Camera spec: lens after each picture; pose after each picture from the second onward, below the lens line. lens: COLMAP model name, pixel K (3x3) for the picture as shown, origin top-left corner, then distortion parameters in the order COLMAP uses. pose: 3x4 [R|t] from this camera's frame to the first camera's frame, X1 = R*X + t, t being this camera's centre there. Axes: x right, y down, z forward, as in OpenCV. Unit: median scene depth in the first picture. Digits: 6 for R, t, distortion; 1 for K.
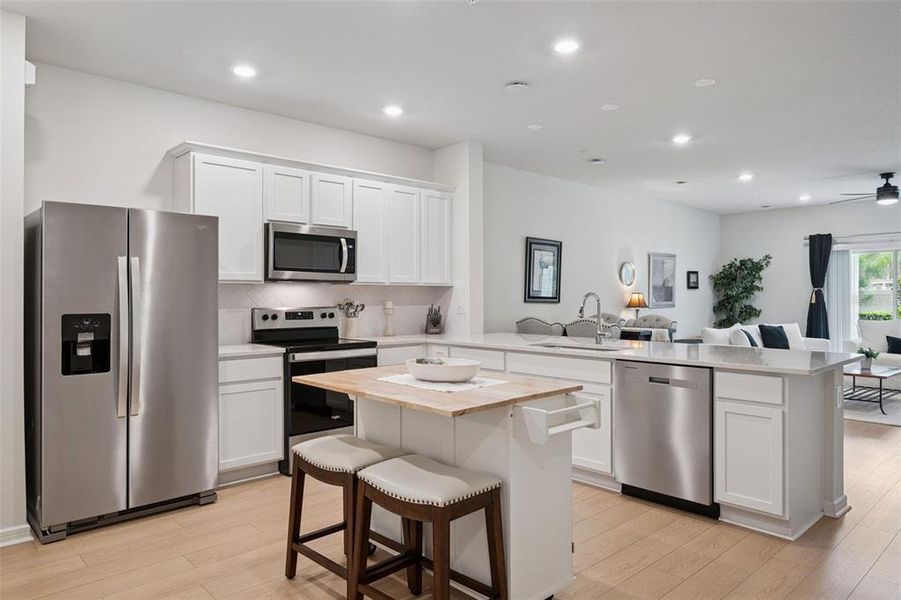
lens RADIAL K [[602.1, 0, 449.2], [0, 602.1, 295.1], [0, 0, 1]] dist [-0.001910, 0.001106]
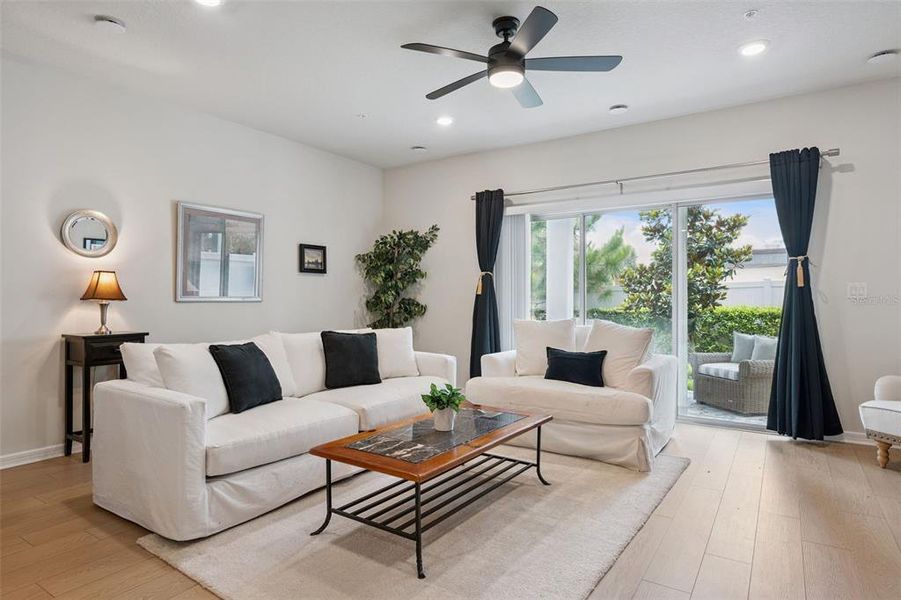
lens RADIAL K [[510.2, 0, 451.9], [0, 510.2, 297.4], [0, 0, 1]] dist [-0.002718, -0.000943]
pose [[0.974708, 0.000527, 0.223480, 0.748514], [-0.000473, 1.000000, -0.000297, 0.028029], [-0.223480, 0.000184, 0.974709, 0.764423]]
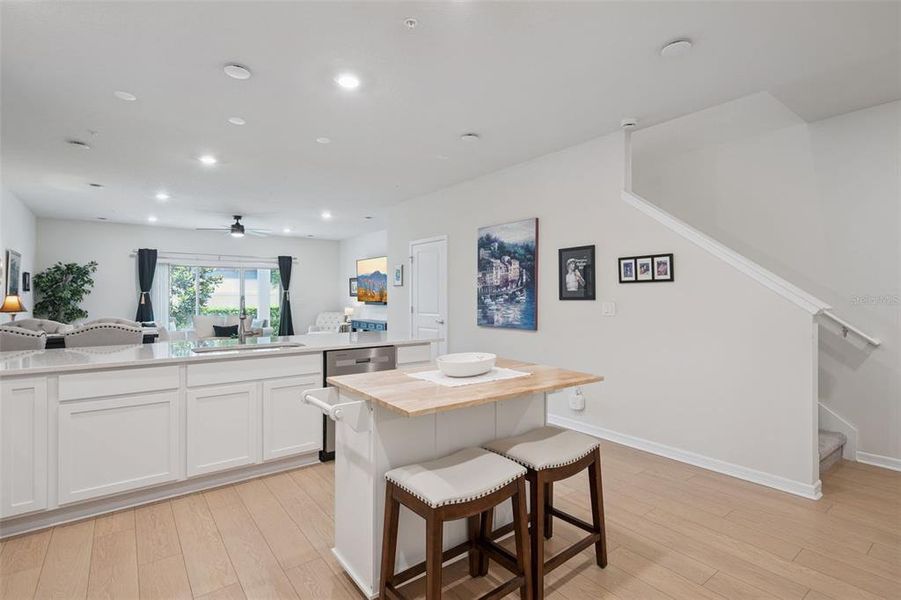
lens RADIAL K [[441.0, 0, 456.7], [0, 441.0, 295.4], [0, 0, 1]] dist [-0.003220, -0.000590]
pose [[0.105070, 0.002962, 0.994460, -0.380267], [0.001133, 0.999995, -0.003099, -0.000835], [-0.994464, 0.001453, 0.105066, 0.434854]]
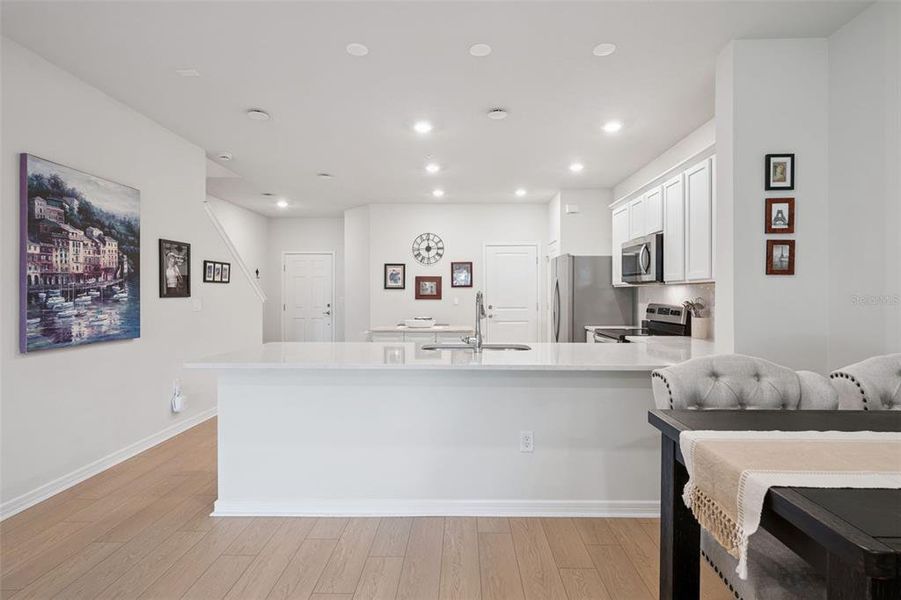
lens RADIAL K [[441.0, 0, 456.7], [0, 441.0, 295.4], [0, 0, 1]] dist [-0.003220, -0.000590]
pose [[-0.695447, 0.001751, -0.718575, 0.566723], [0.000304, 0.999998, 0.002143, 0.000757], [0.718577, 0.001272, -0.695446, 1.120534]]
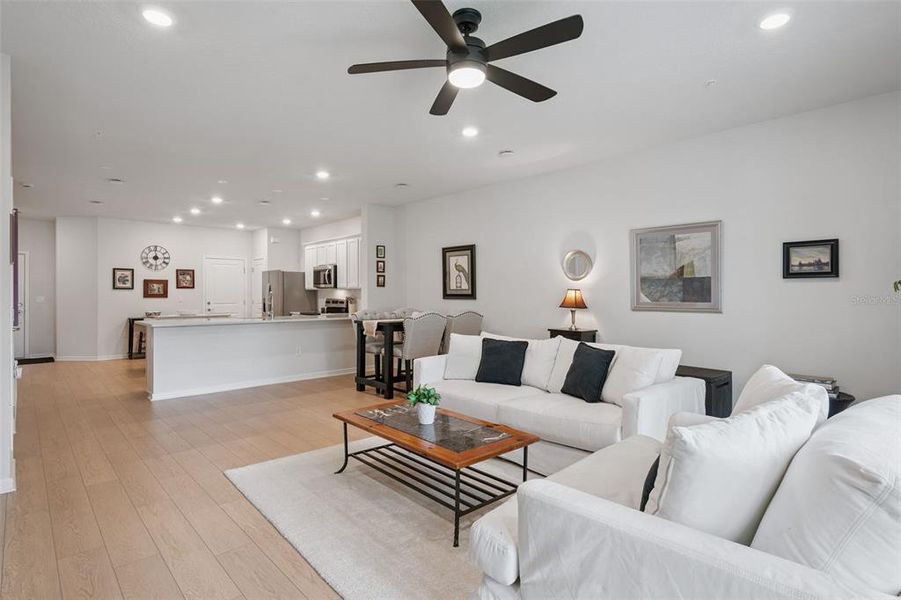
lens RADIAL K [[449.2, 0, 449.4], [0, 449.2, 296.9], [0, 0, 1]] dist [-0.001392, -0.000229]
pose [[0.006450, 0.002534, -0.999976, 1.338964], [0.000075, 0.999997, 0.002534, 0.007654], [0.999979, -0.000091, 0.006449, 1.238365]]
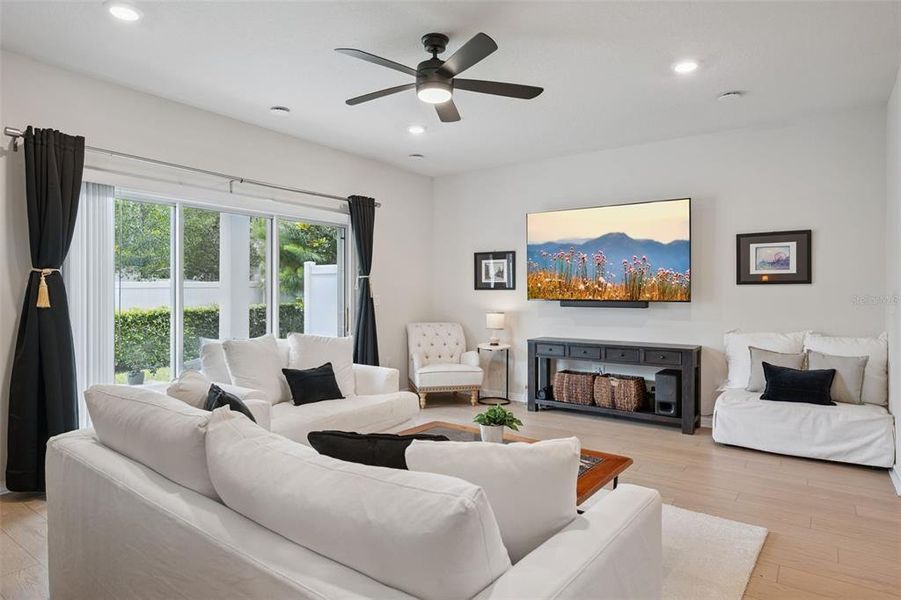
lens RADIAL K [[510.2, 0, 451.9], [0, 510.2, 297.4], [0, 0, 1]] dist [-0.002718, -0.000943]
pose [[-0.179288, -0.005635, 0.983781, 0.404211], [-0.003496, 0.999981, 0.005090, 0.007381], [-0.983790, -0.002527, -0.179304, 1.336032]]
